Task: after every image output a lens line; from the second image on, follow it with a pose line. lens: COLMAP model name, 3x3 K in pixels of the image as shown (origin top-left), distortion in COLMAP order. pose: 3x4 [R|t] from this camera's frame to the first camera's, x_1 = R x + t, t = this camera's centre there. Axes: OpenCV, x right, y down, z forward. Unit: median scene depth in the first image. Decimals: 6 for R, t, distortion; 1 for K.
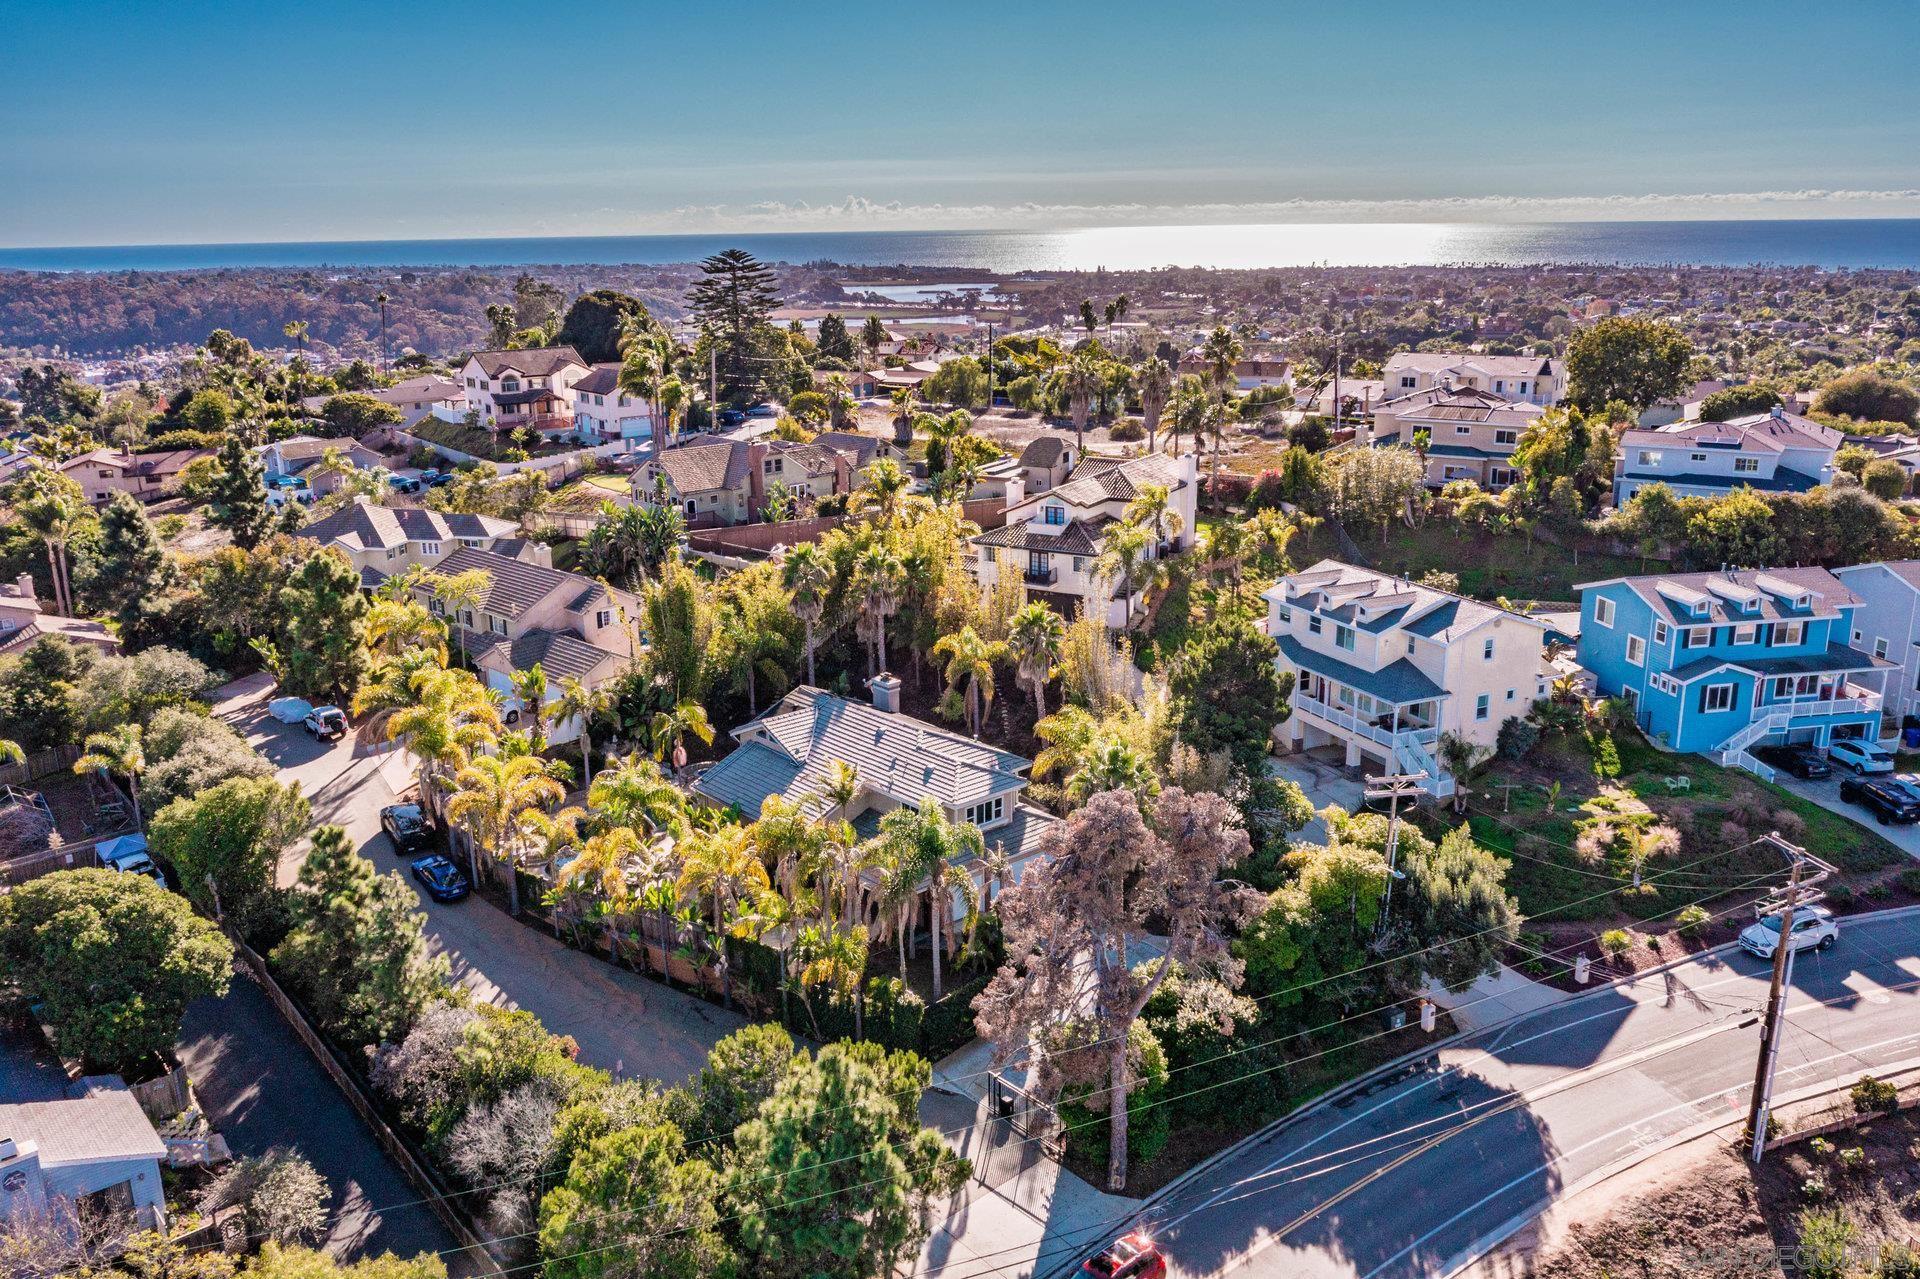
lens RADIAL K [[1542.6, 0, 938.2], [0, 1542.6, 619.6], [0, 0, 1]] dist [0.001620, 0.006053]
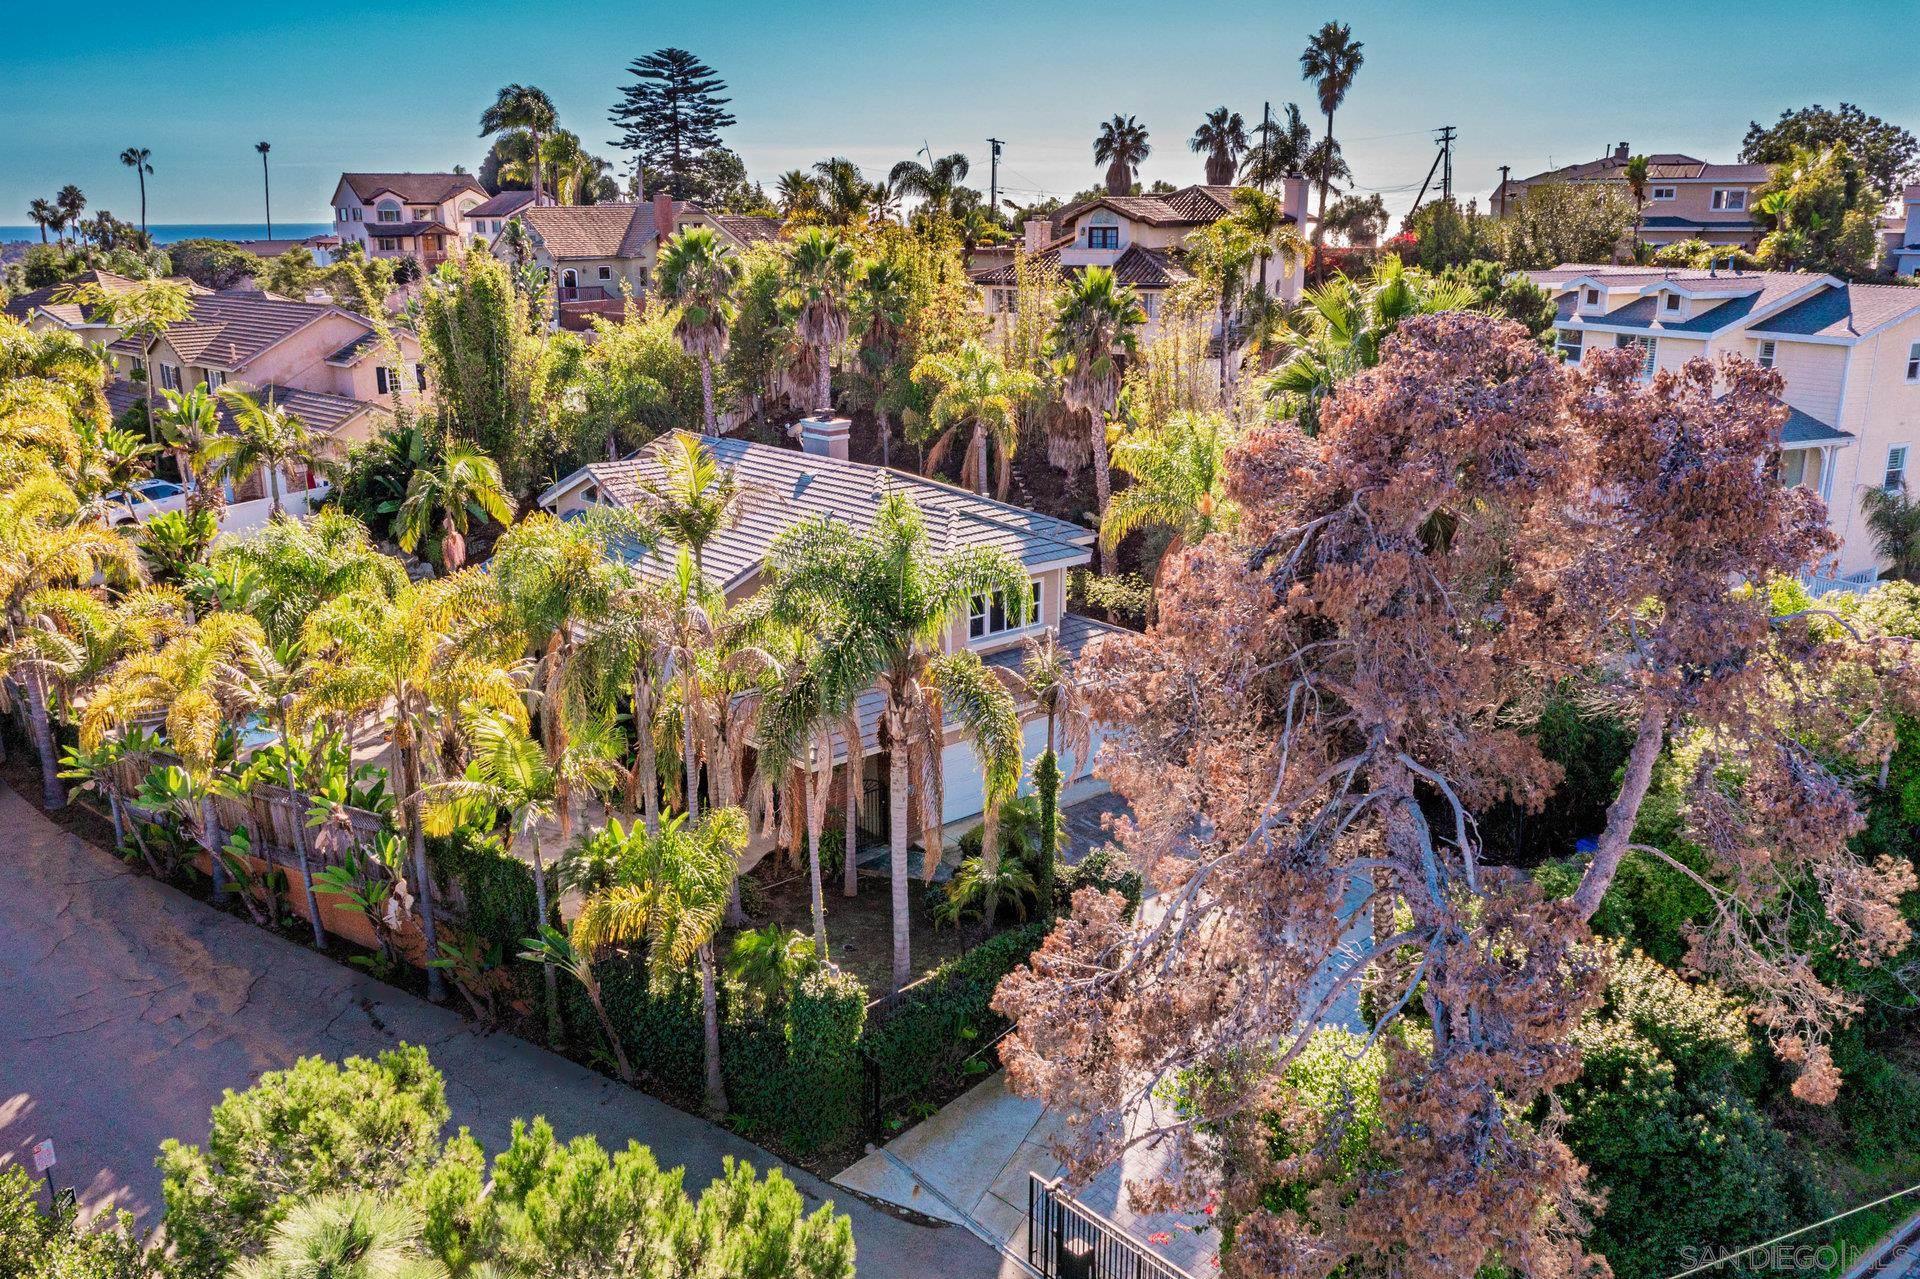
lens RADIAL K [[1527.8, 0, 960.0], [0, 1527.8, 639.5], [0, 0, 1]] dist [-0.010441, 0.003857]
pose [[0.999663, 0.012231, 0.022885, 0.003964], [-0.012636, 0.999765, 0.017625, 0.121313], [-0.022664, -0.017909, 0.999583, 0.491028]]
